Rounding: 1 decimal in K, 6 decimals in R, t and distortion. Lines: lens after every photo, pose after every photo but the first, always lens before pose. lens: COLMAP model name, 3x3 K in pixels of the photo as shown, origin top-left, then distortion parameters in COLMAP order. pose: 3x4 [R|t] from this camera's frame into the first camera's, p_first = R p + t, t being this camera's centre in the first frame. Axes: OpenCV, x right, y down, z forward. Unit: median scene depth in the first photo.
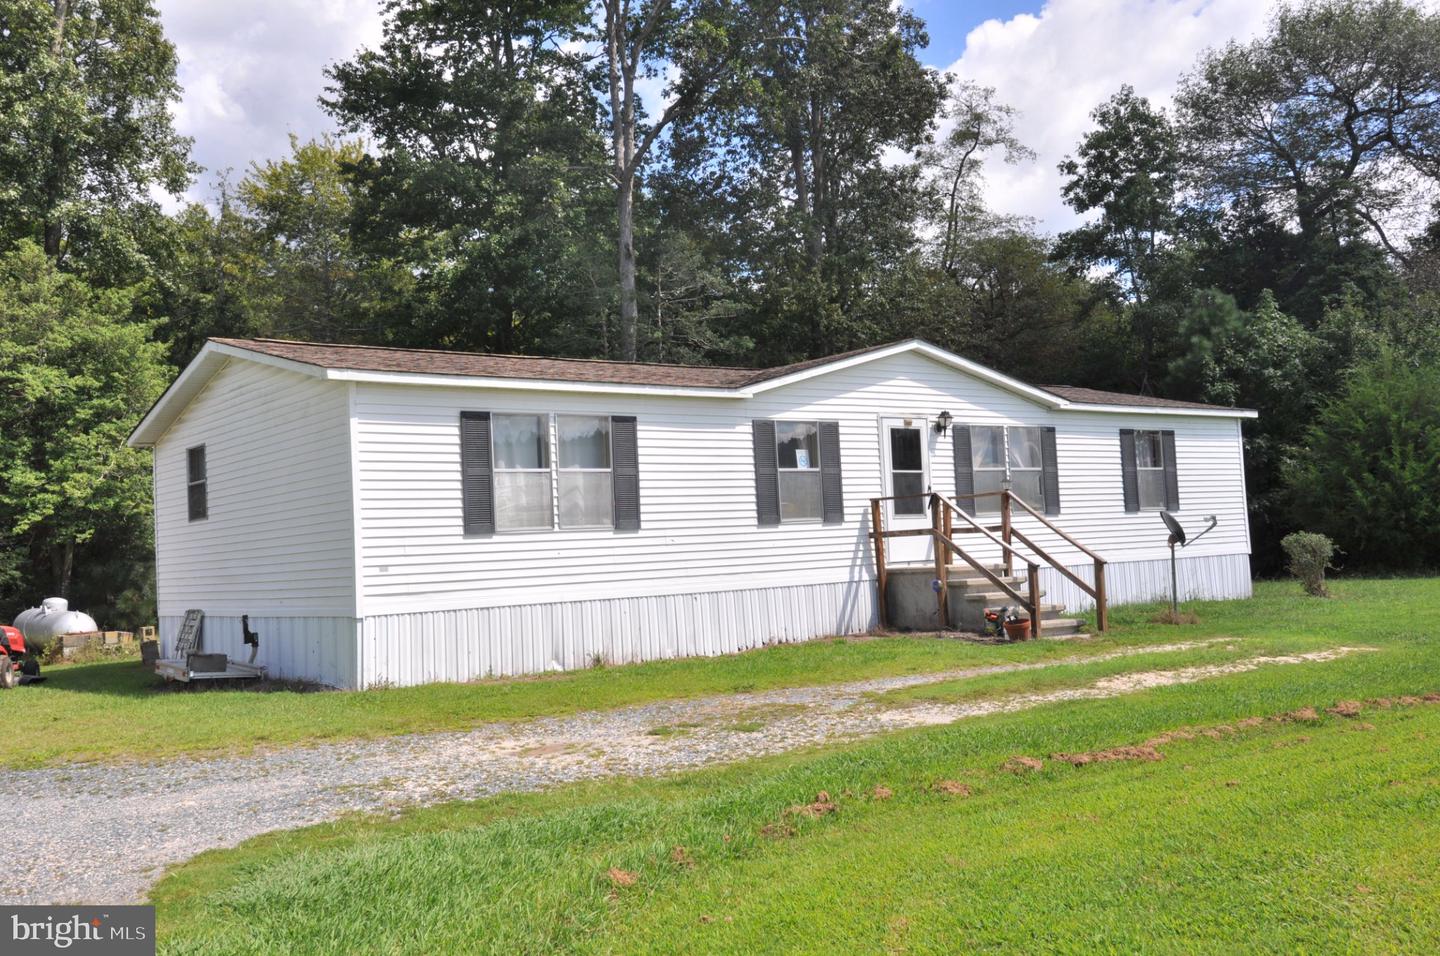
lens RADIAL K [[1362.4, 0, 720.1], [0, 1362.4, 474.8], [0, 0, 1]] dist [0.036740, 0.000000]
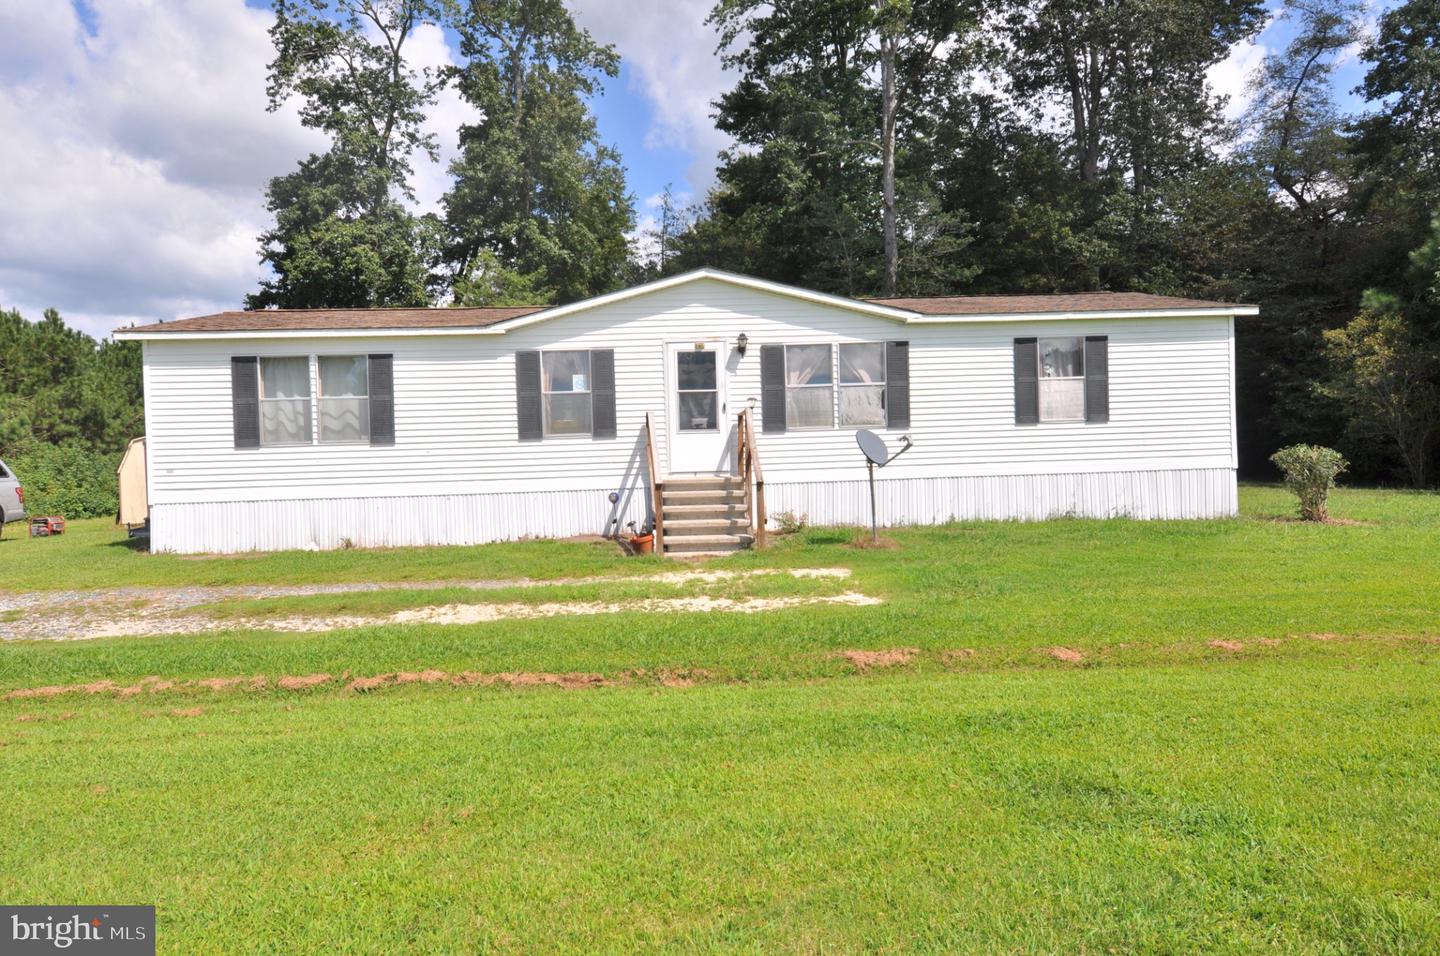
lens RADIAL K [[857.5, 0, 720.1], [0, 857.5, 480.5], [0, 0, 1]] dist [0.033287, 0.001335]
pose [[0.820550, 0.041696, -0.570053, 0.560189], [0.023051, 0.994110, 0.105893, -0.003326], [0.571110, -0.100031, 0.814756, 0.443297]]
